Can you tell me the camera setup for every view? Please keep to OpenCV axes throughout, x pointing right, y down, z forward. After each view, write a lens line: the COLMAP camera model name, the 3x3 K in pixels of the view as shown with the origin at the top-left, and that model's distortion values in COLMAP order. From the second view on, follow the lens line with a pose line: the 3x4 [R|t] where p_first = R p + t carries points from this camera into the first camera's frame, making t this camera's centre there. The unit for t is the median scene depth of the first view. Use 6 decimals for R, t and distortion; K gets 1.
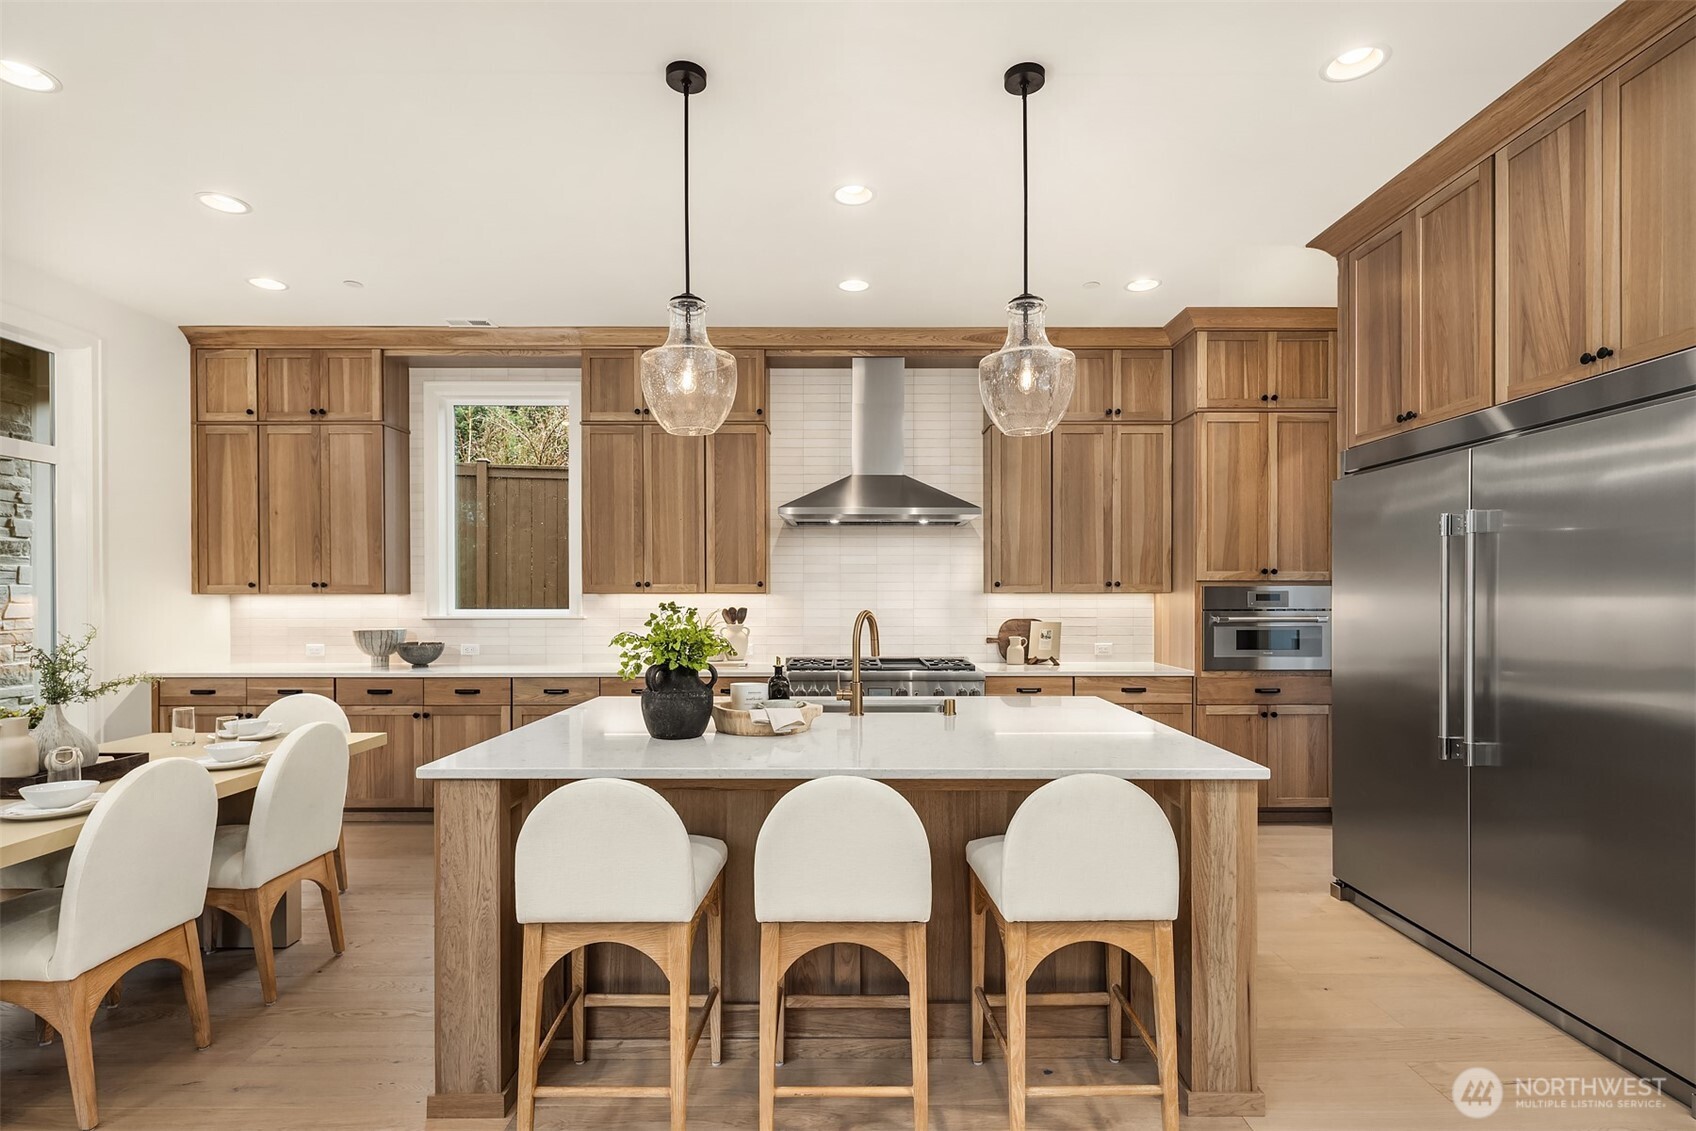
lens RADIAL K [[770.5, 0, 847.4], [0, 770.5, 603.3], [0, 0, 1]] dist [0.001392, -0.000157]
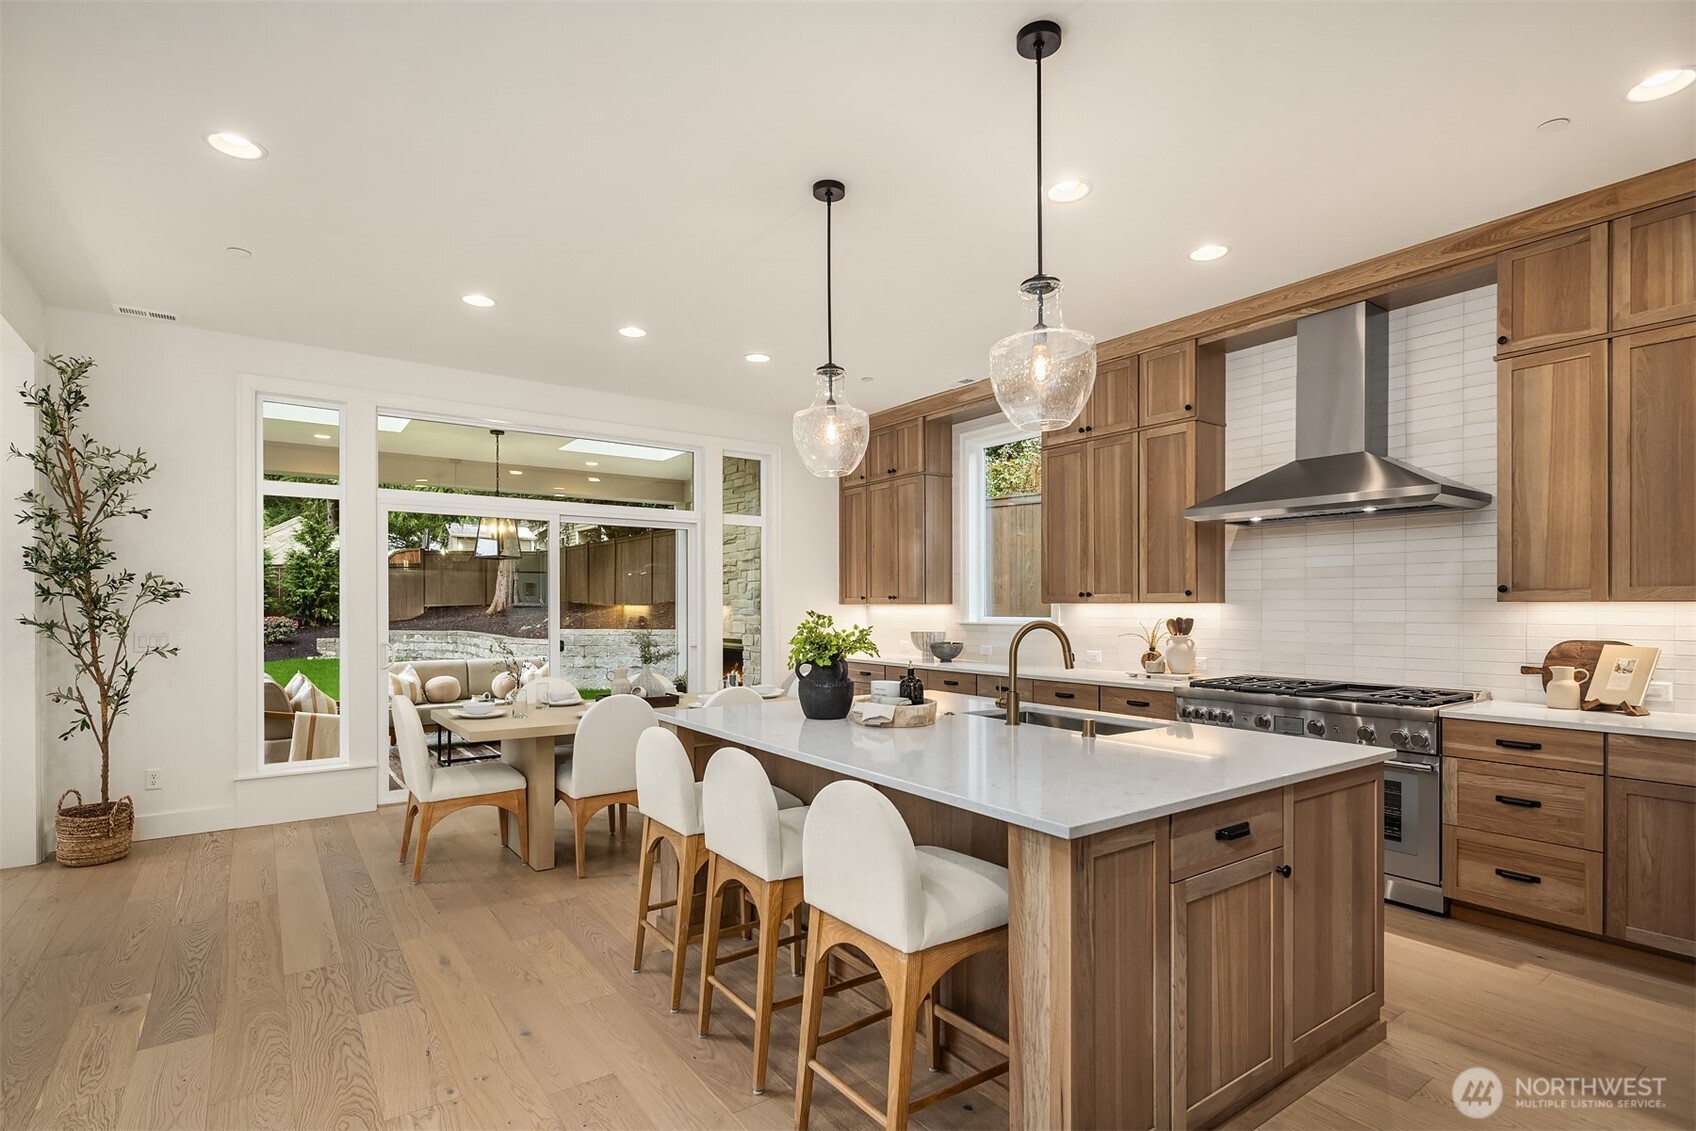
lens RADIAL K [[778.8, 0, 897.4], [0, 778.8, 611.8], [0, 0, 1]] dist [0.000907, -0.000947]
pose [[0.634333, 0.006159, -0.773035, 0.388143], [-0.006745, 0.999974, 0.002431, -0.001982], [0.773030, 0.003672, 0.634358, 0.132345]]
